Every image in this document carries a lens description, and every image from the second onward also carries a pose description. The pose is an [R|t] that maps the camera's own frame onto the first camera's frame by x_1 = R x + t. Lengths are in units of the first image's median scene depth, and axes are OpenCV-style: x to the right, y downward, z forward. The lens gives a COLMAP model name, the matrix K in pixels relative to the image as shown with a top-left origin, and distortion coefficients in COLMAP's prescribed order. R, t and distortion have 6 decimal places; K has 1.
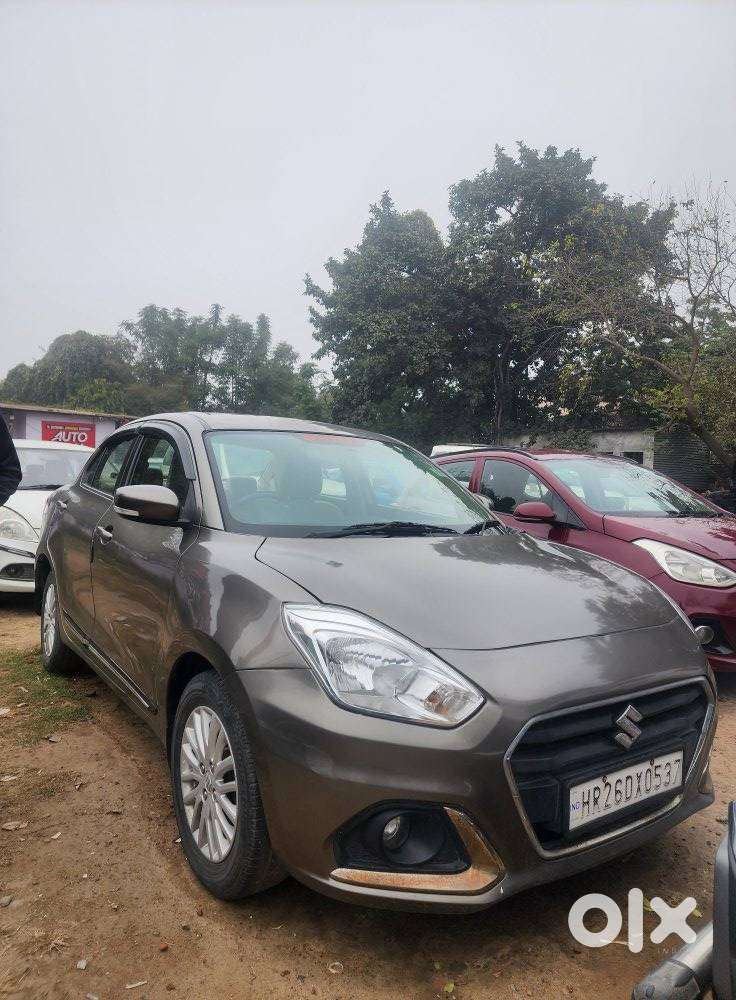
lens RADIAL K [[683.1, 0, 390.1], [0, 683.1, 516.0], [0, 0, 1]] dist [0.079265, -0.076886]
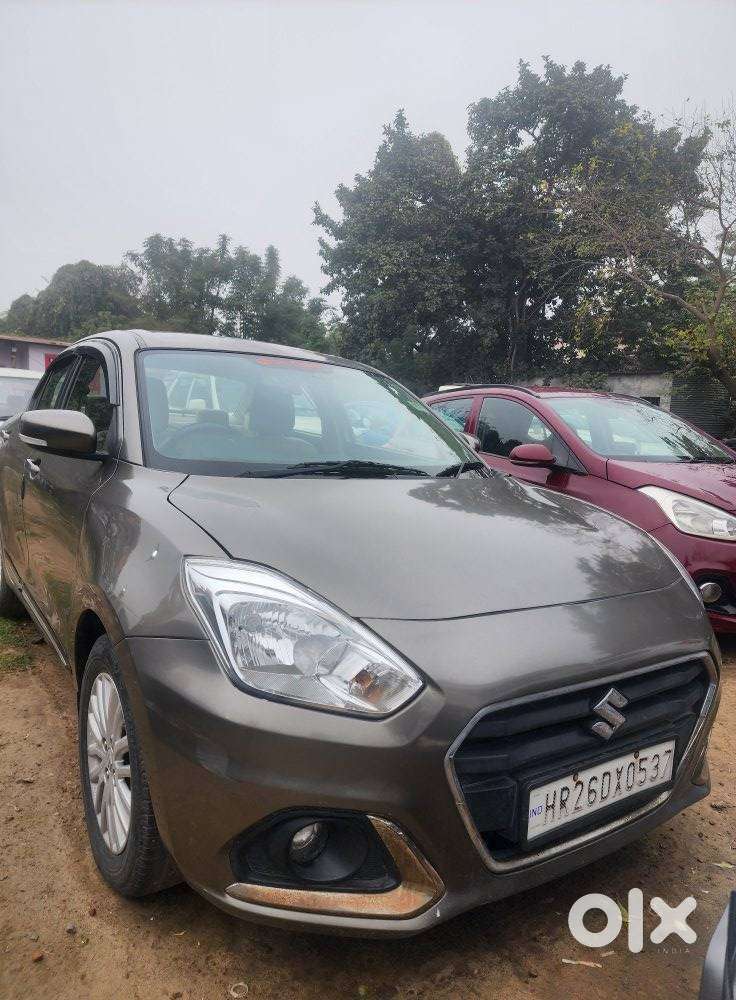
lens RADIAL K [[683.1, 0, 381.1], [0, 683.1, 525.2], [0, 0, 1]] dist [0.079265, -0.076886]
pose [[0.999475, 0.021357, -0.024383, 0.071032], [-0.018904, 0.995129, 0.096755, 0.006616], [0.026330, -0.096243, 0.995010, 0.158897]]
